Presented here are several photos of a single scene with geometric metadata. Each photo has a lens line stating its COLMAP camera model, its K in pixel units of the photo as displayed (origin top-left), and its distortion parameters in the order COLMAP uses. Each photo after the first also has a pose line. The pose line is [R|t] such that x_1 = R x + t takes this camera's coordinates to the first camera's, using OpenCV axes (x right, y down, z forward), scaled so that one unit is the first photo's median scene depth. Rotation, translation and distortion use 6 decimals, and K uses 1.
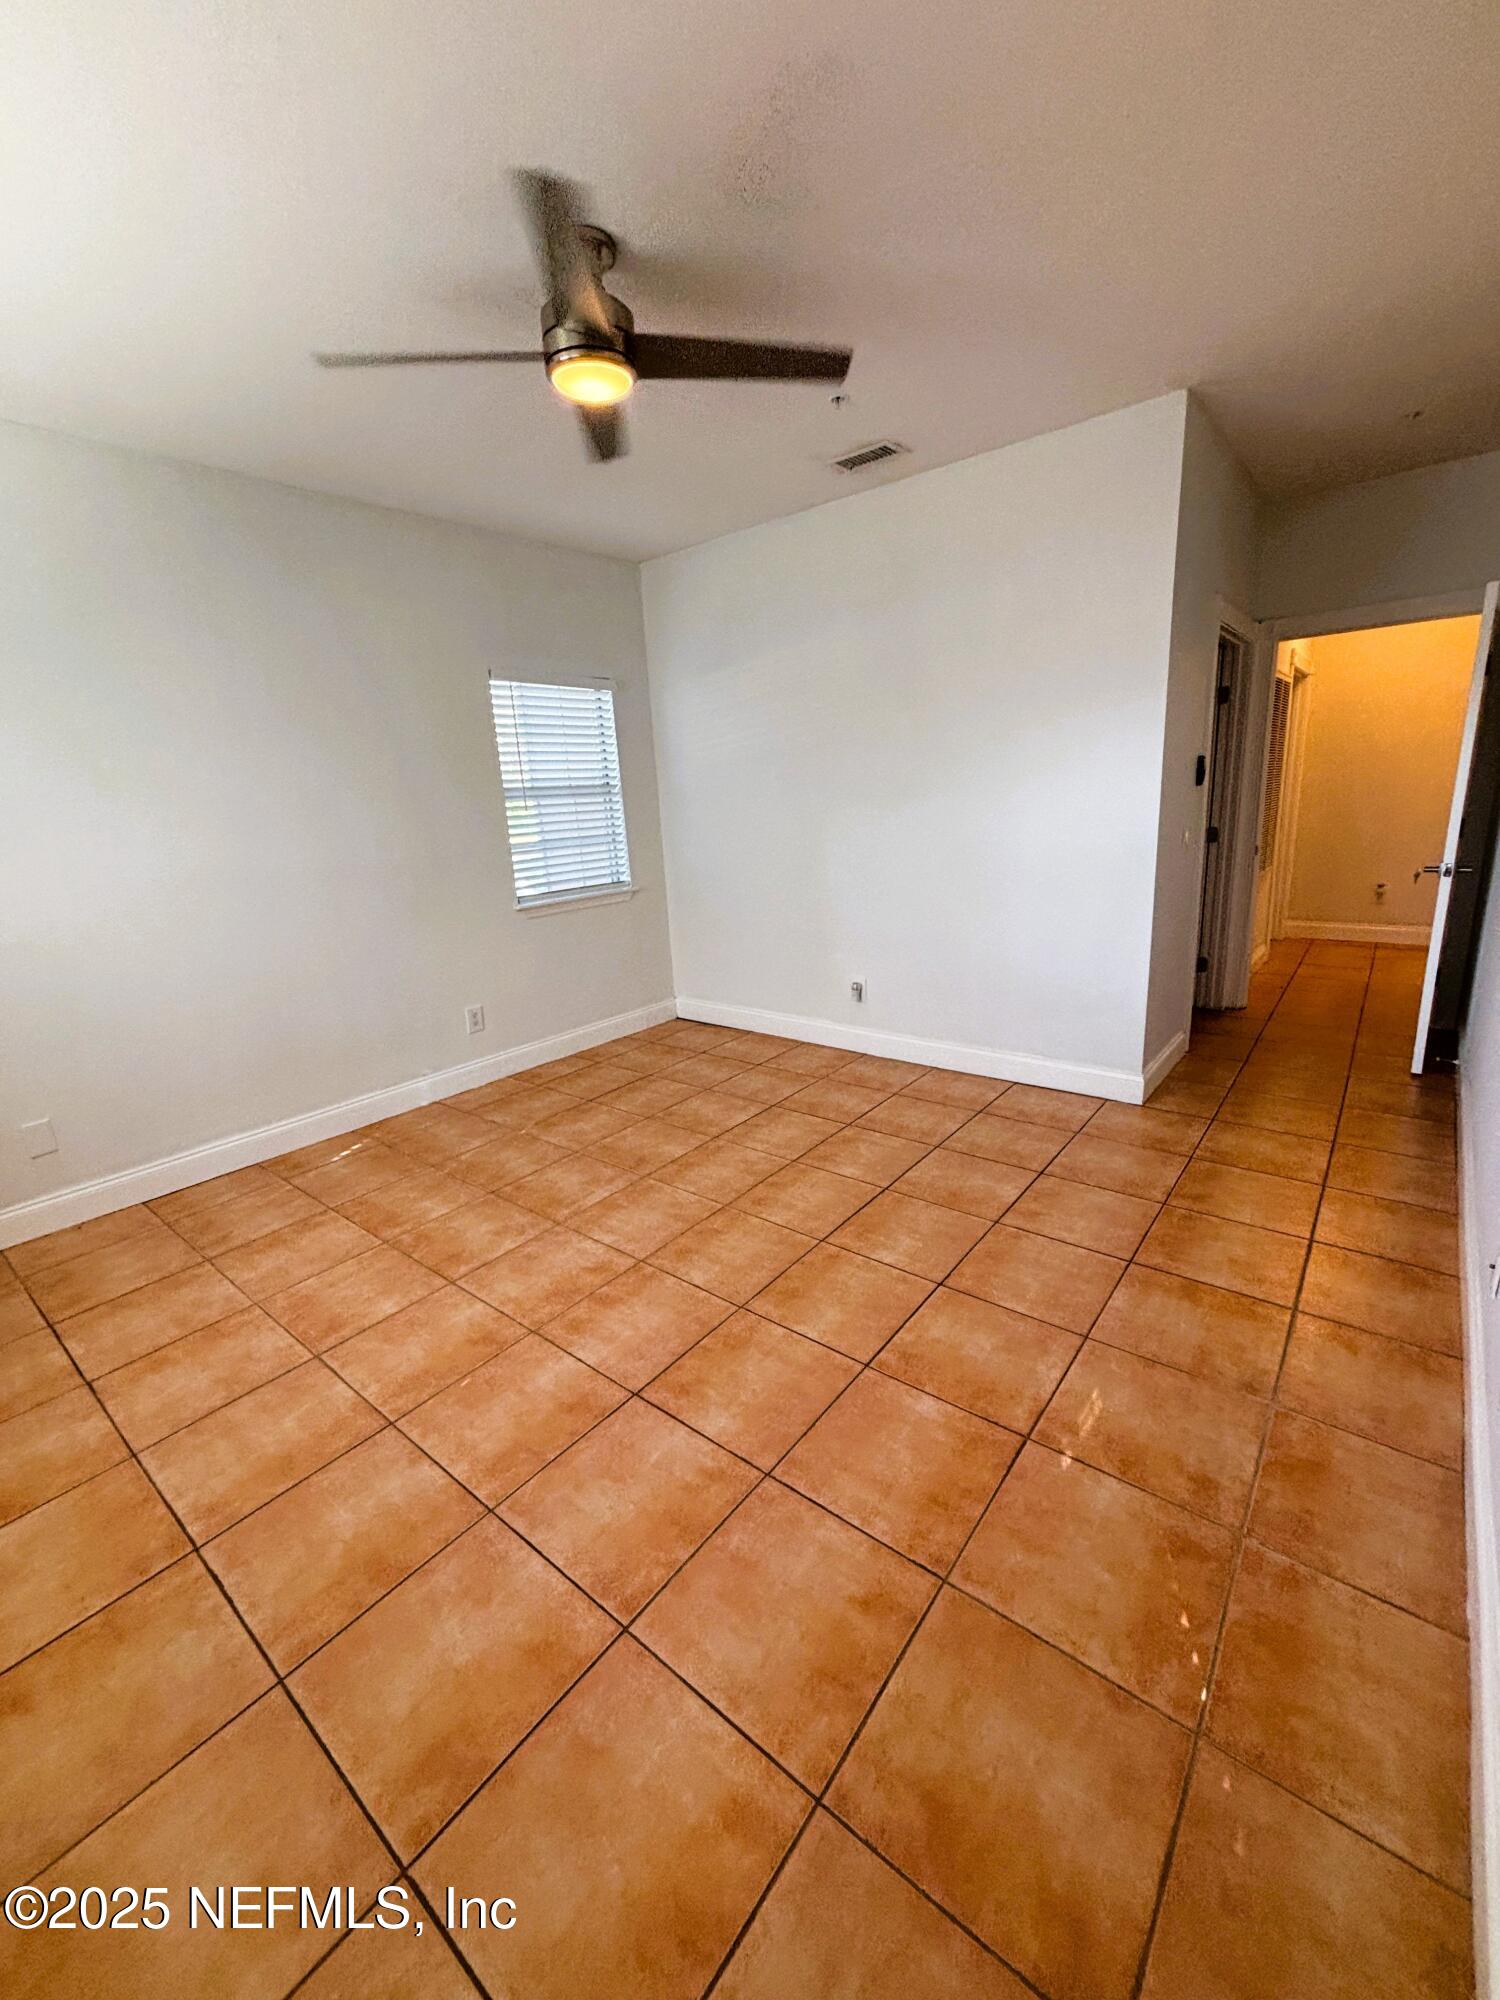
lens RADIAL K [[807.6, 0, 750.0], [0, 807.6, 1000.0], [0, 0, 1]] dist [0.033415, -0.025887]
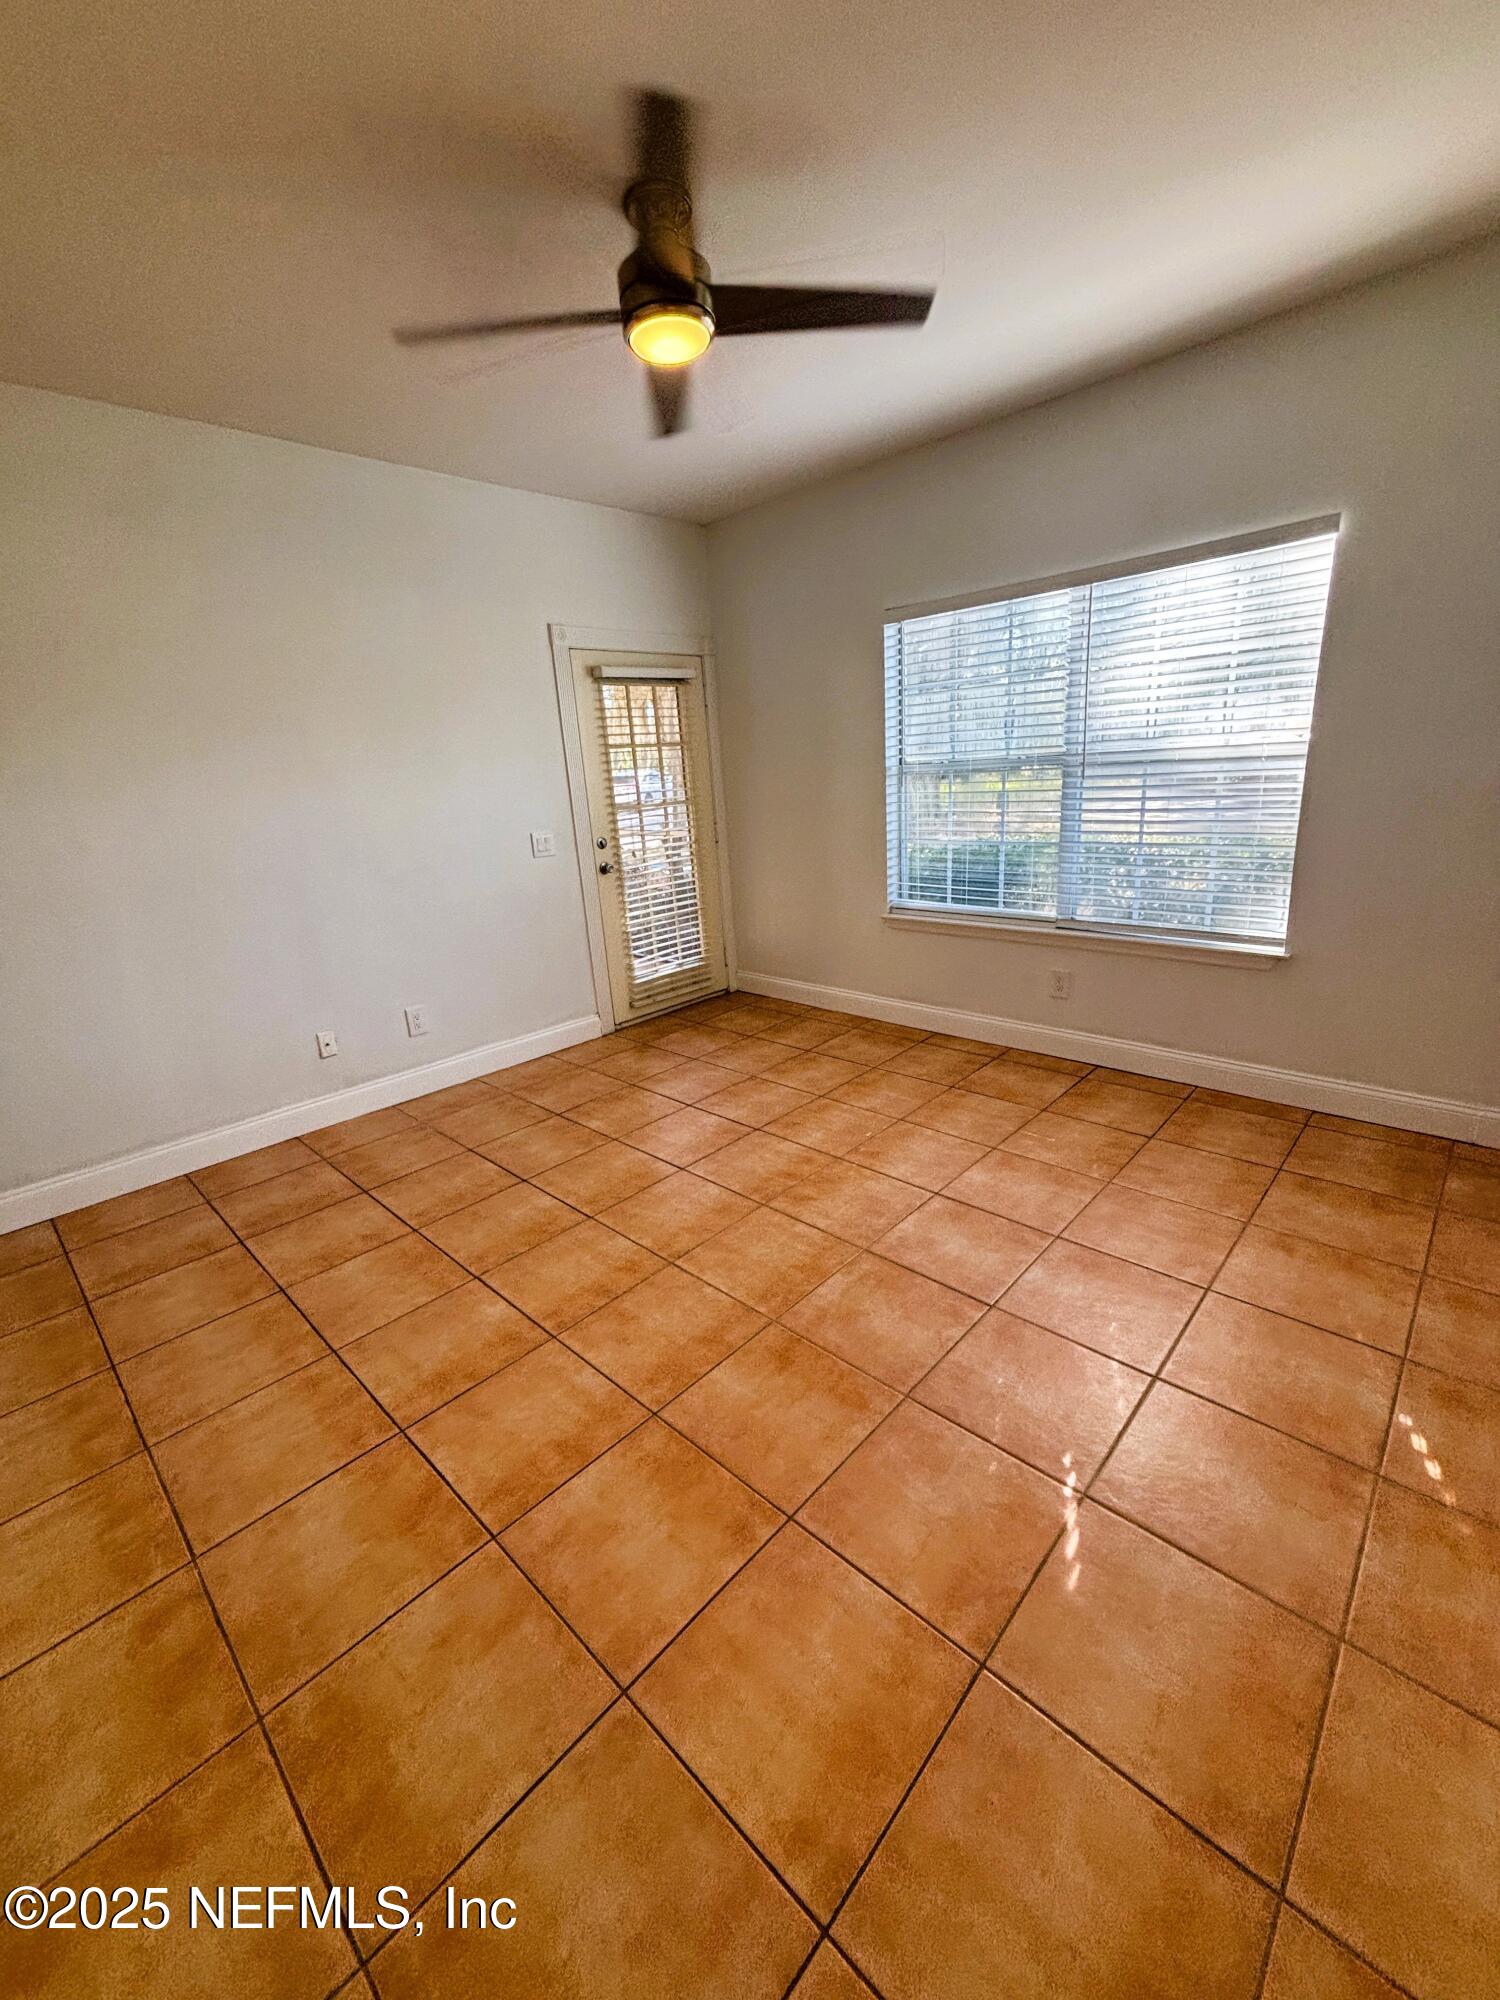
lens RADIAL K [[807.4, 0, 750.0], [0, 807.4, 1000.0], [0, 0, 1]] dist [0.008324, -0.000488]
pose [[-0.990181, 0.090579, 0.106471, -0.224026], [0.132489, 0.851014, 0.508155, -0.393706], [-0.044580, 0.517272, -0.854659, 1.563257]]
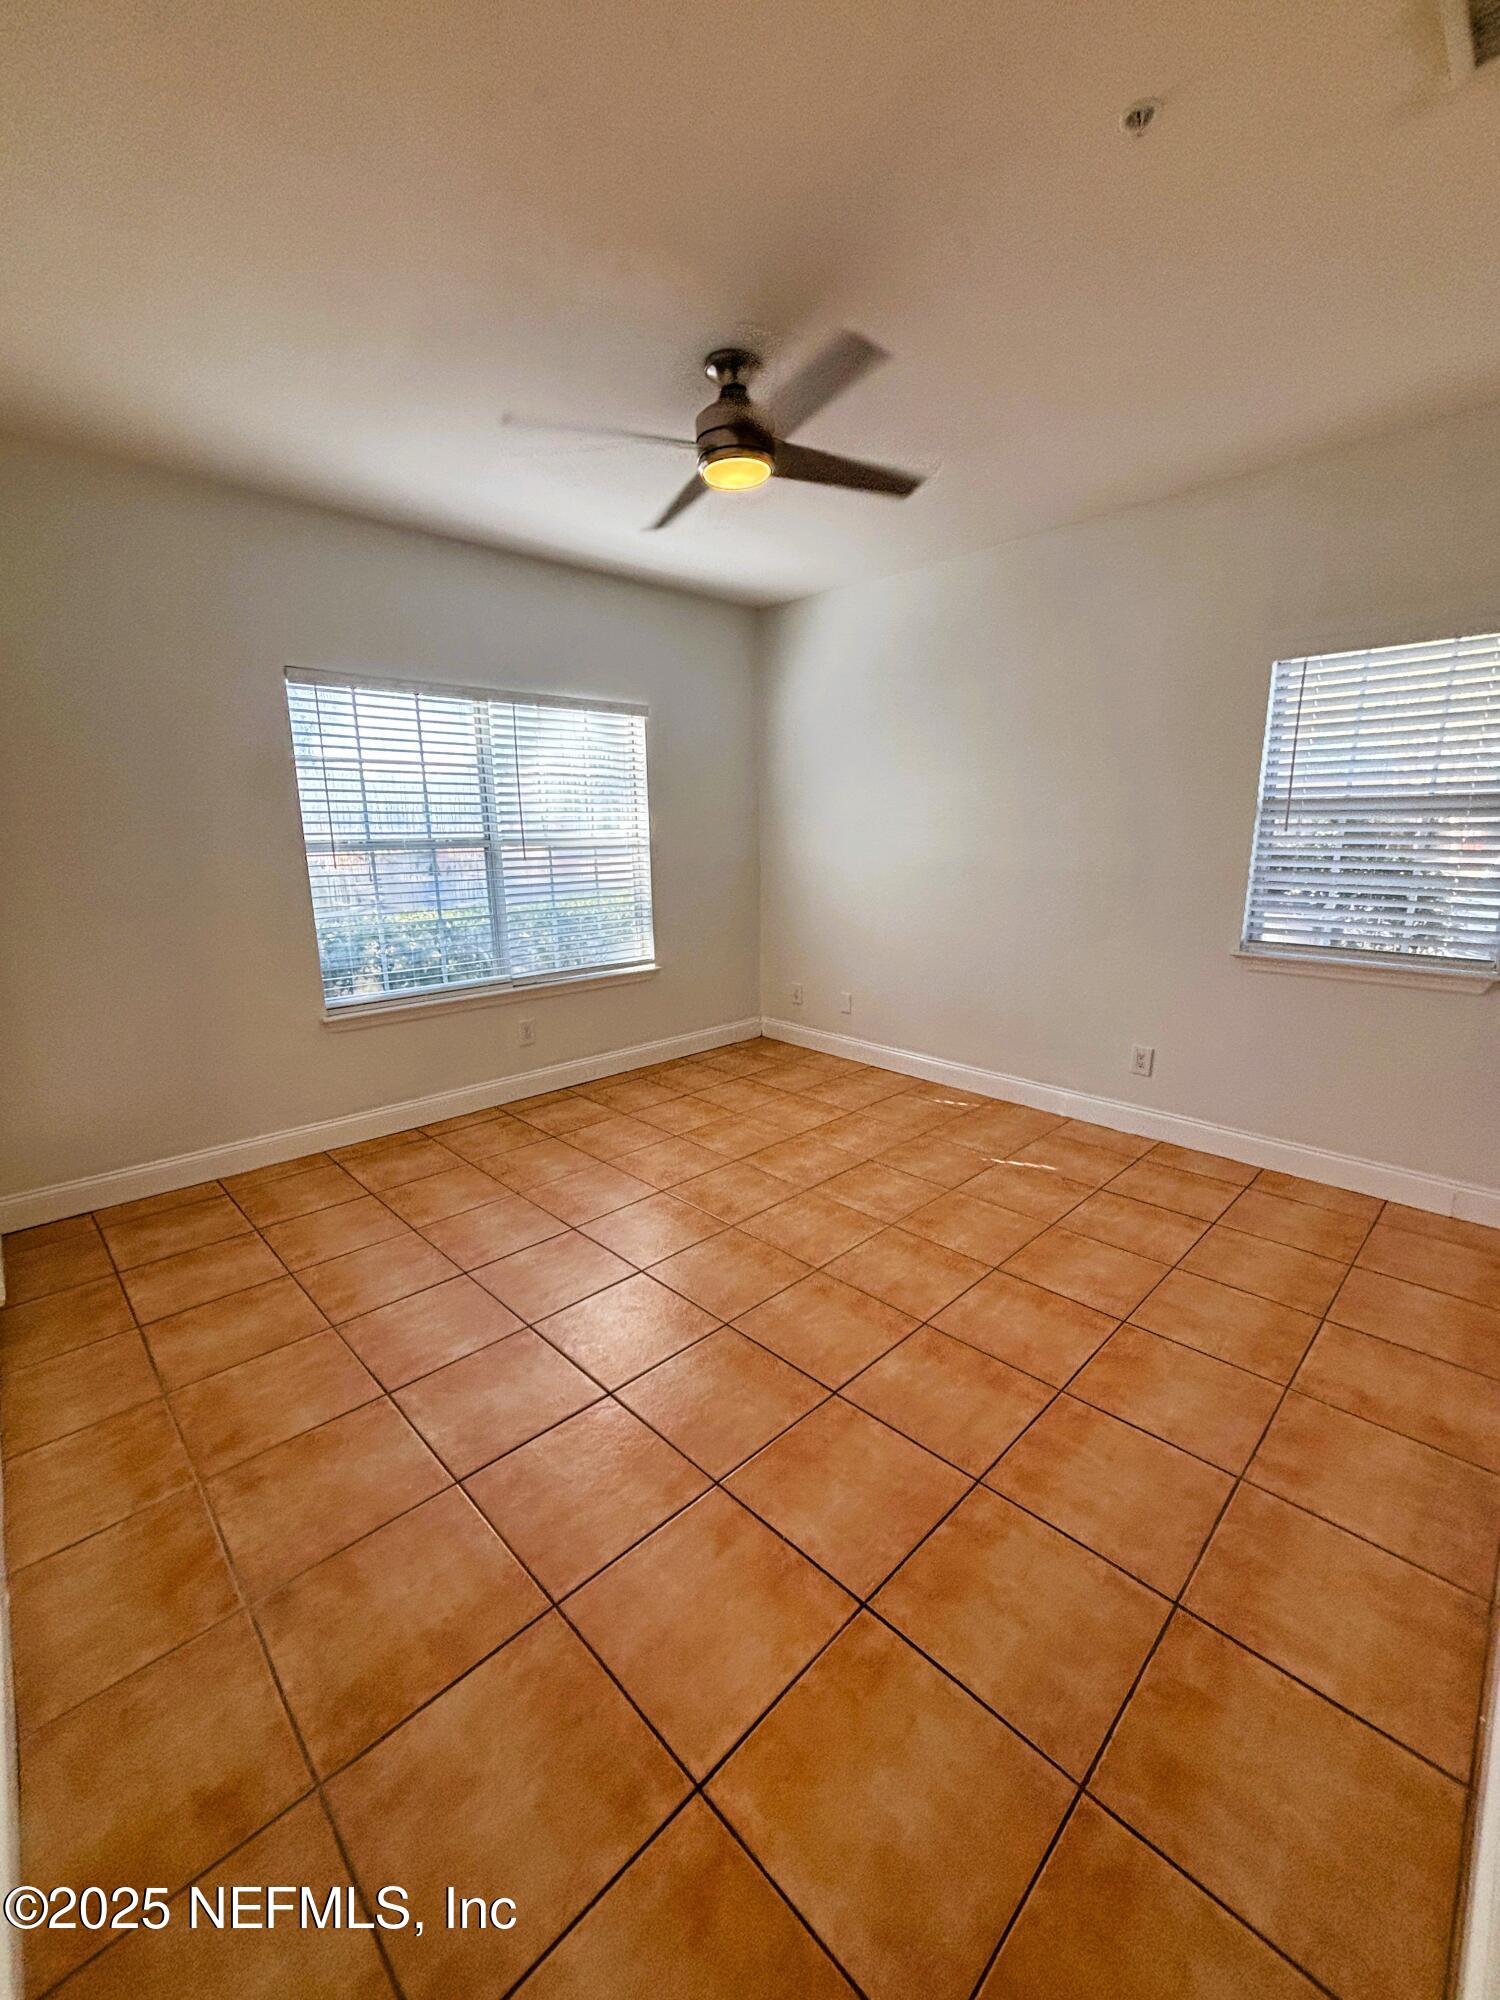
lens RADIAL K [[790.5, 0, 749.5], [0, 790.5, 1018.6], [0, 0, 1]] dist [0.000595, -0.000017]
pose [[-0.115286, 0.292966, -0.949147, 0.751012], [-0.232258, 0.921082, 0.312514, -0.274784], [0.965798, 0.256475, -0.038144, 0.878415]]
